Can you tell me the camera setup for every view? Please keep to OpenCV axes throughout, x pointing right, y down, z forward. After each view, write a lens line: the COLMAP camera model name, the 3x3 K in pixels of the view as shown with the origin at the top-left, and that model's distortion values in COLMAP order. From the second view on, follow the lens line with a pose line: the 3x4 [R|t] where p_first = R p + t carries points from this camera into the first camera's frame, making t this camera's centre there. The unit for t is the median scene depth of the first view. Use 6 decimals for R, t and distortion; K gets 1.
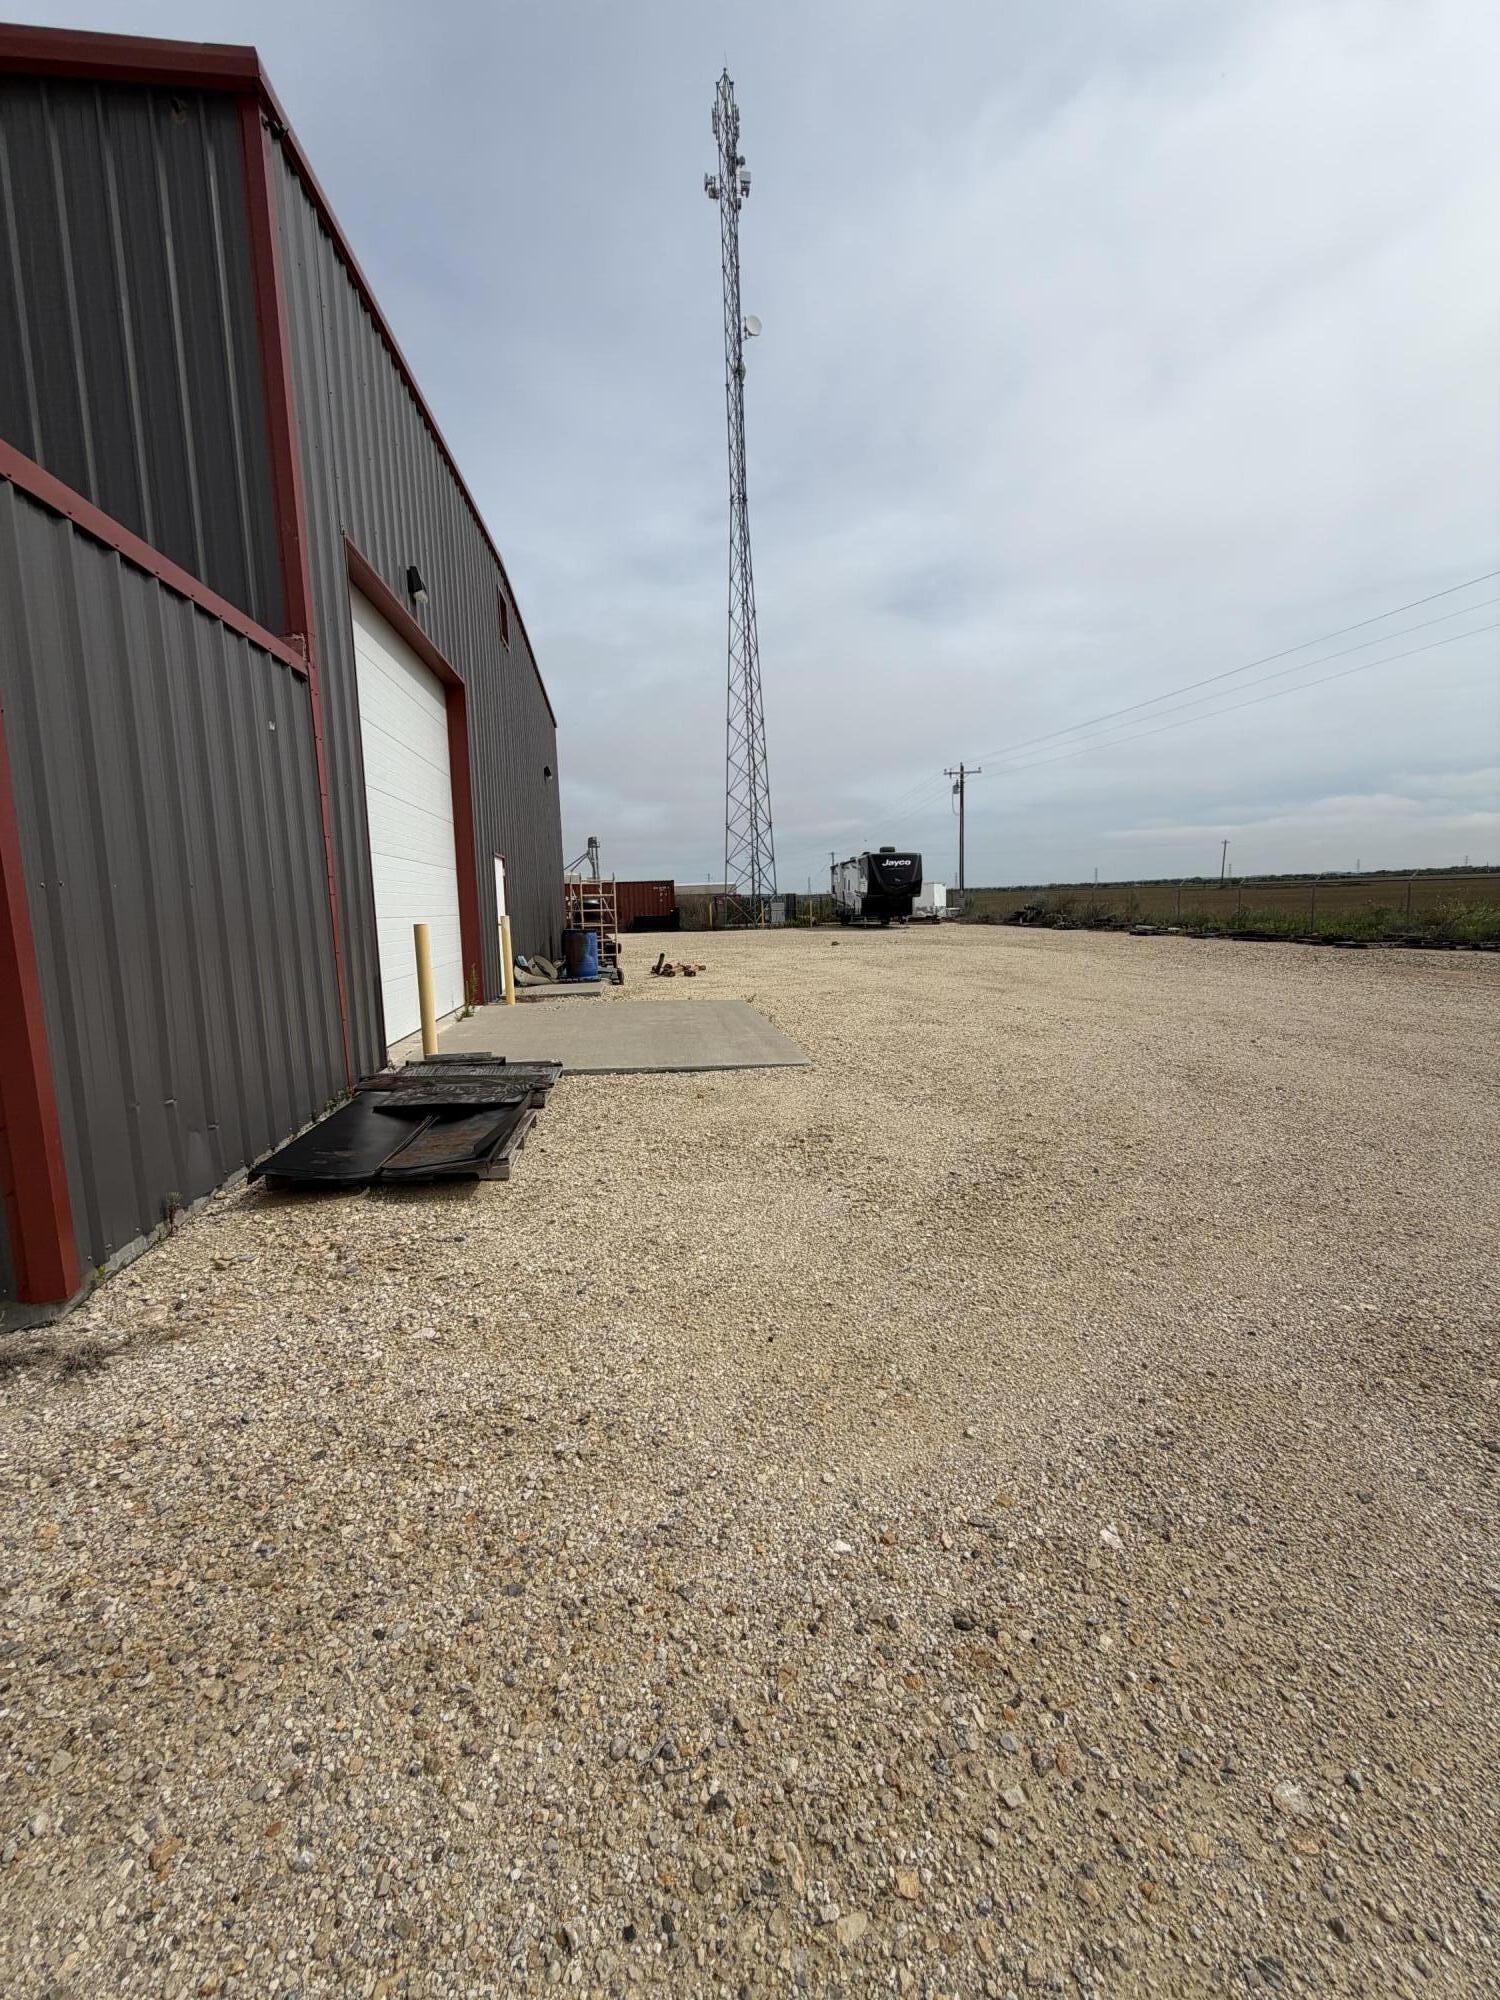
lens RADIAL K [[804.7, 0, 747.9], [0, 804.7, 997.5], [0, 0, 1]] dist [0.002291, 0.000369]
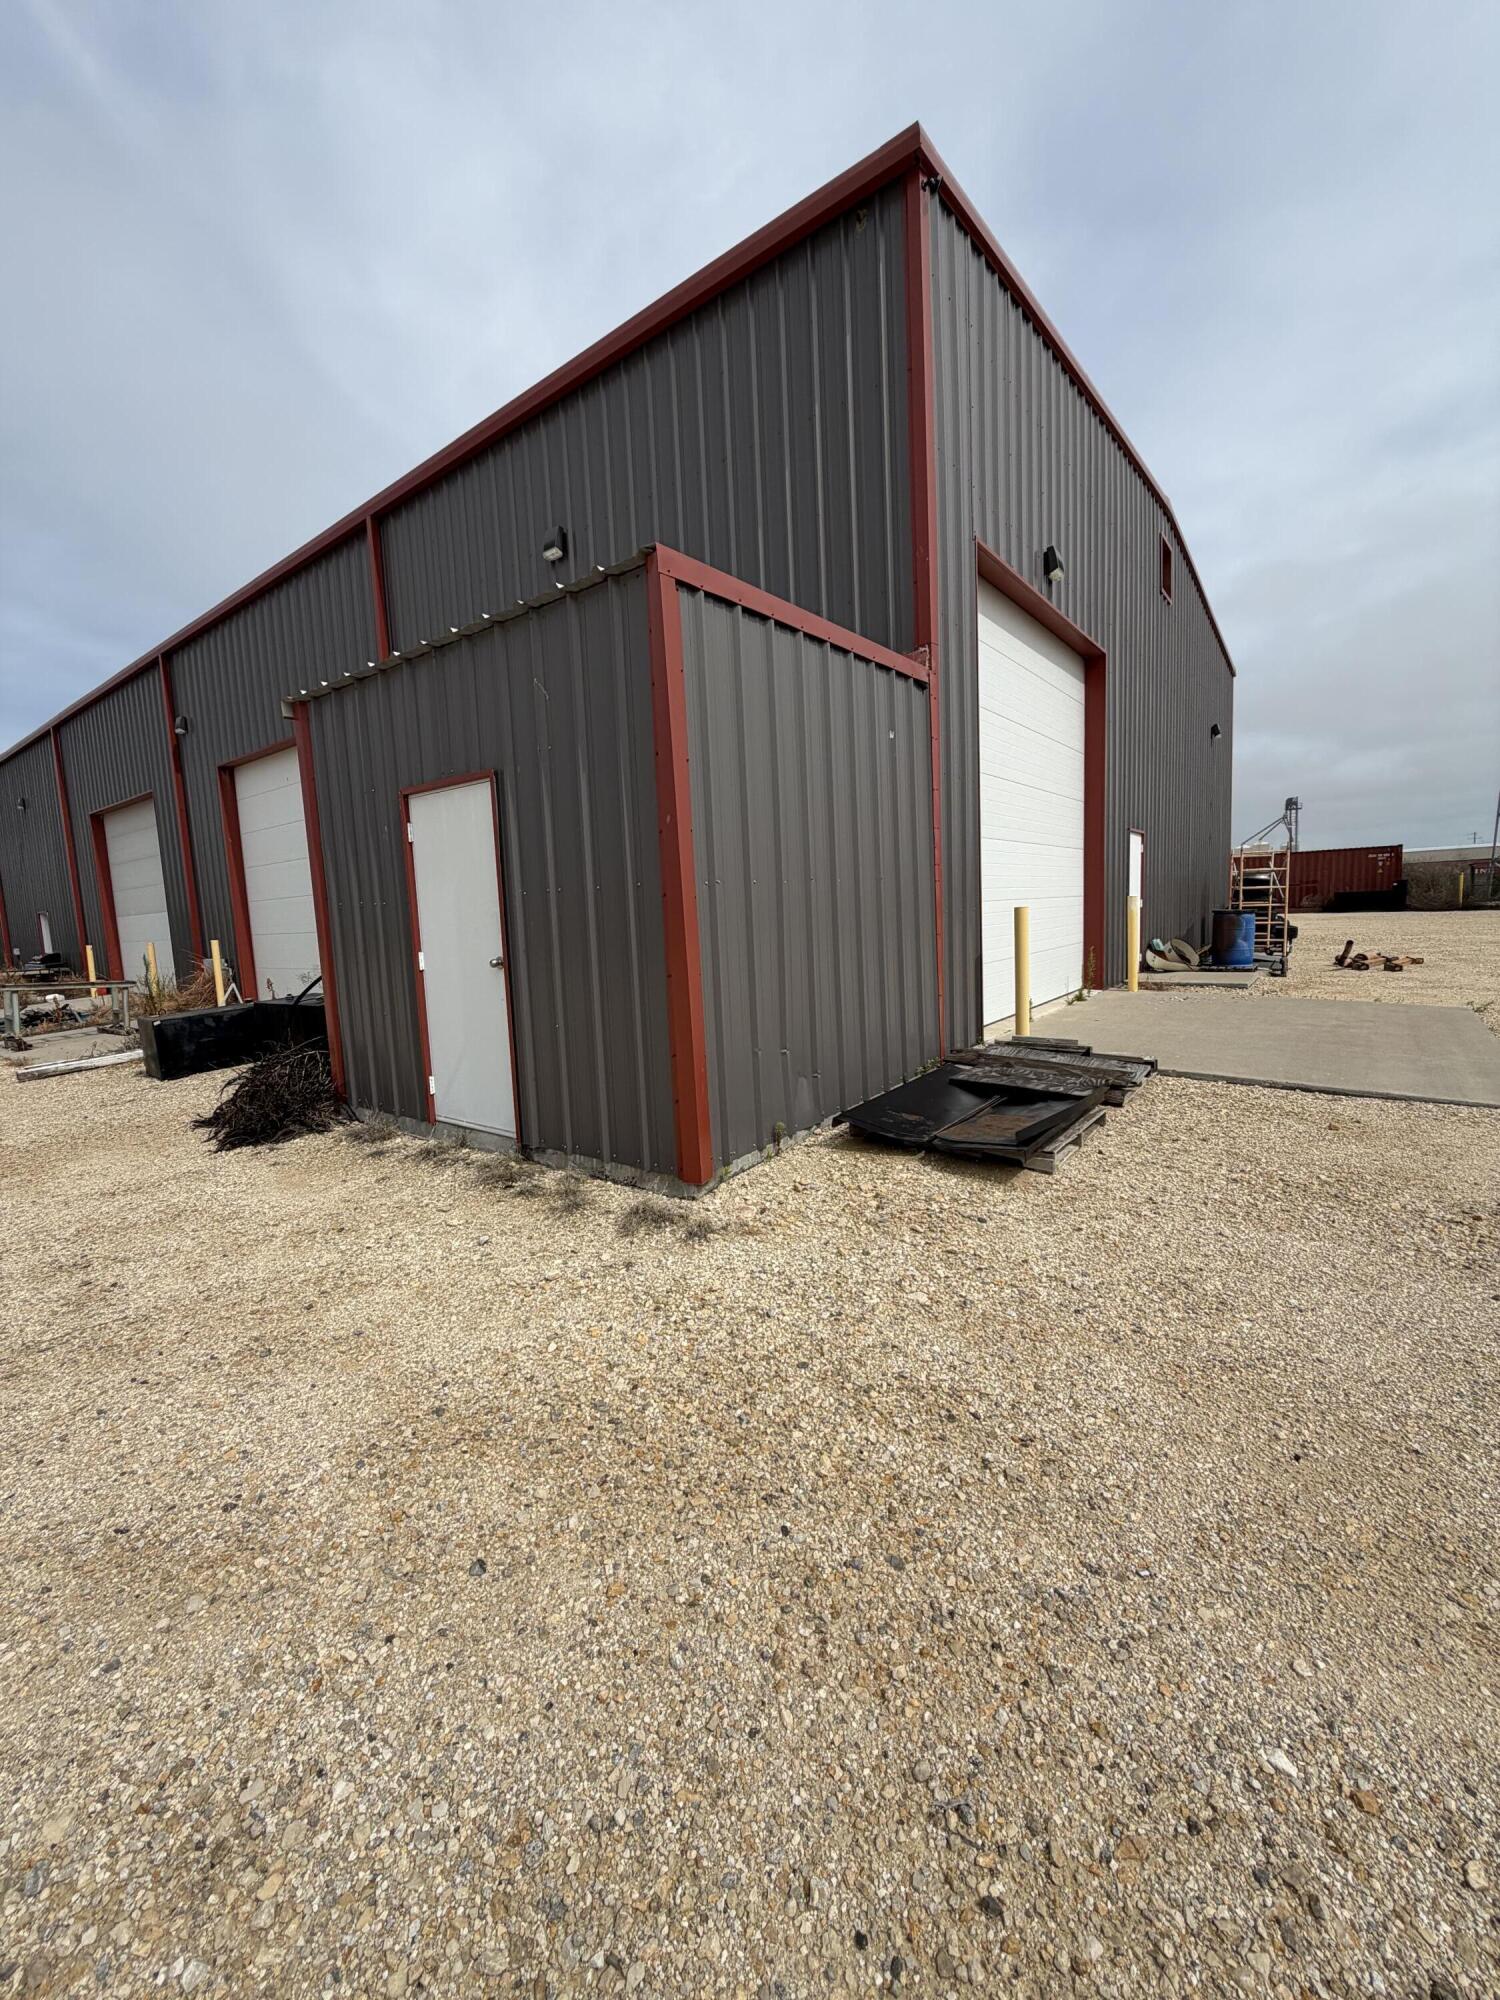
lens RADIAL K [[804.7, 0, 751.0], [0, 804.7, 997.7], [0, 0, 1]] dist [0.002291, 0.000369]
pose [[0.708076, 0.079172, -0.701684, 0.151490], [-0.059298, 0.996852, 0.052637, -0.020930], [0.703642, 0.004338, 0.710542, 0.077563]]
